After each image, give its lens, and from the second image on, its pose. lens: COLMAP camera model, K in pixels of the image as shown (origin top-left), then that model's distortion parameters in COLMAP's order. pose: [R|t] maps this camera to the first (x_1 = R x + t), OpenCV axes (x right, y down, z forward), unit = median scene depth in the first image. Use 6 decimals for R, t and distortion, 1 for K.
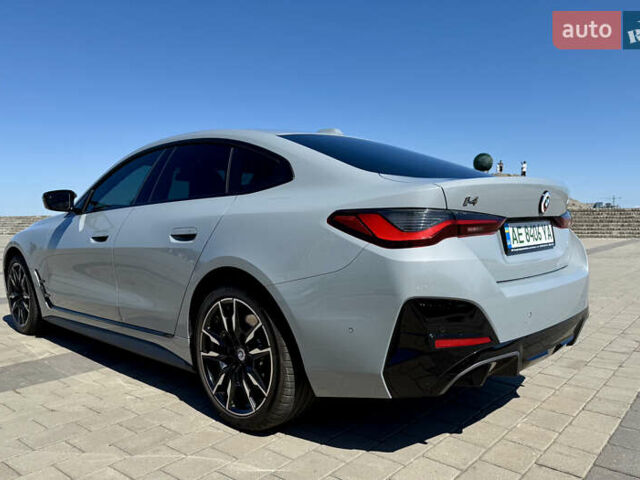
lens RADIAL K [[505.2, 0, 320.0], [0, 505.2, 240.0], [0, 0, 1]] dist [0.006428, -0.051322]
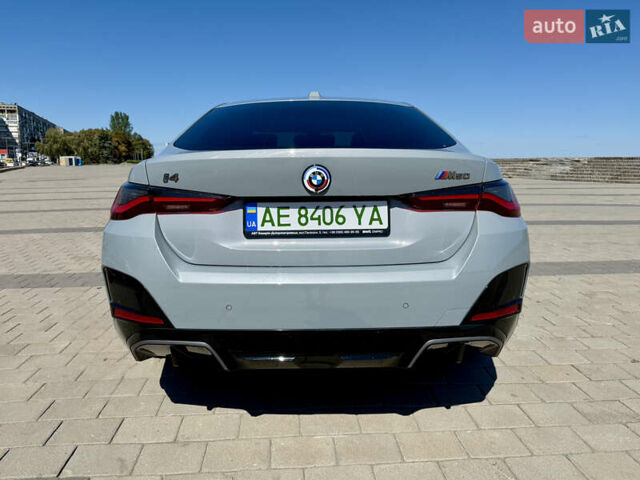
lens RADIAL K [[457.6, 0, 342.5], [0, 457.6, 236.8], [0, 0, 1]] dist [0.003255, -0.009146]
pose [[0.720333, 0.111997, -0.684527, 0.969687], [-0.038086, 0.991776, 0.122188, -0.071706], [0.692582, -0.061945, 0.718674, 0.513067]]
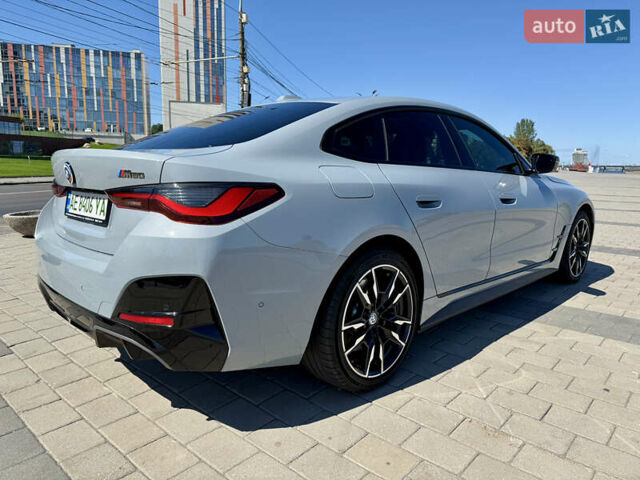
lens RADIAL K [[457.6, 0, 342.5], [0, 457.6, 236.8], [0, 0, 1]] dist [0.003255, -0.009146]
pose [[0.002391, 0.152542, -0.988294, 1.352757], [-0.070051, 0.985895, 0.152002, -0.124919], [0.997541, 0.068868, 0.013043, 1.532956]]
